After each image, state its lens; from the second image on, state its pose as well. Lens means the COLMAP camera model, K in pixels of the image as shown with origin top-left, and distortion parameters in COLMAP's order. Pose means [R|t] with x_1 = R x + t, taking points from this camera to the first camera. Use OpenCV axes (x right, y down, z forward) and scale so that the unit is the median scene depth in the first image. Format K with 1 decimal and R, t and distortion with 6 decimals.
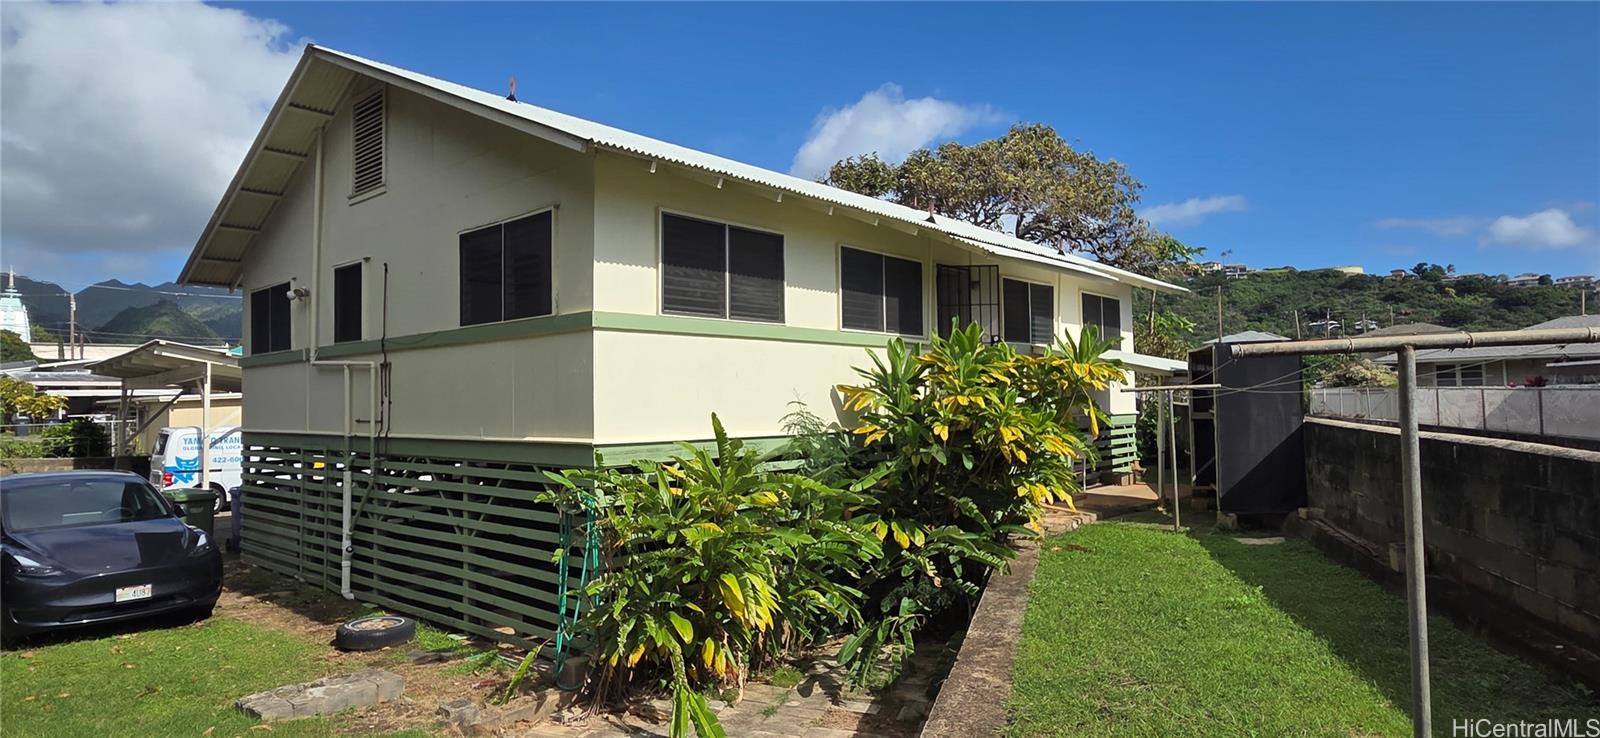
lens RADIAL K [[873.7, 0, 800.0], [0, 873.7, 369.0], [0, 0, 1]] dist [-0.000819, -0.000095]
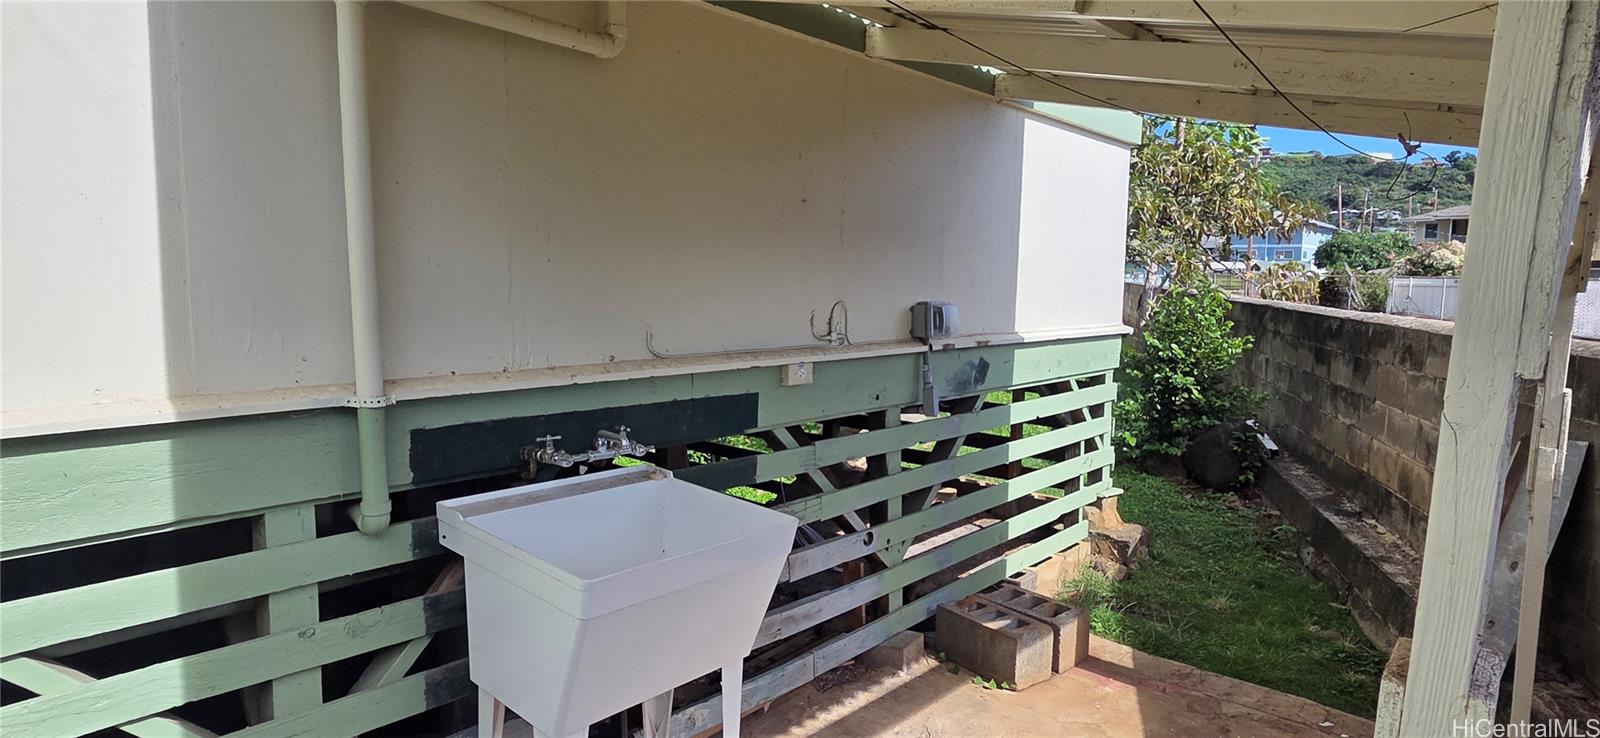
lens RADIAL K [[873.7, 0, 800.0], [0, 873.7, 369.0], [0, 0, 1]] dist [-0.000819, -0.000095]
pose [[0.999510, 0.031196, -0.002628, 0.095643], [-0.030506, 0.989377, 0.142134, 0.008410], [0.007034, -0.141984, 0.989844, 0.243783]]
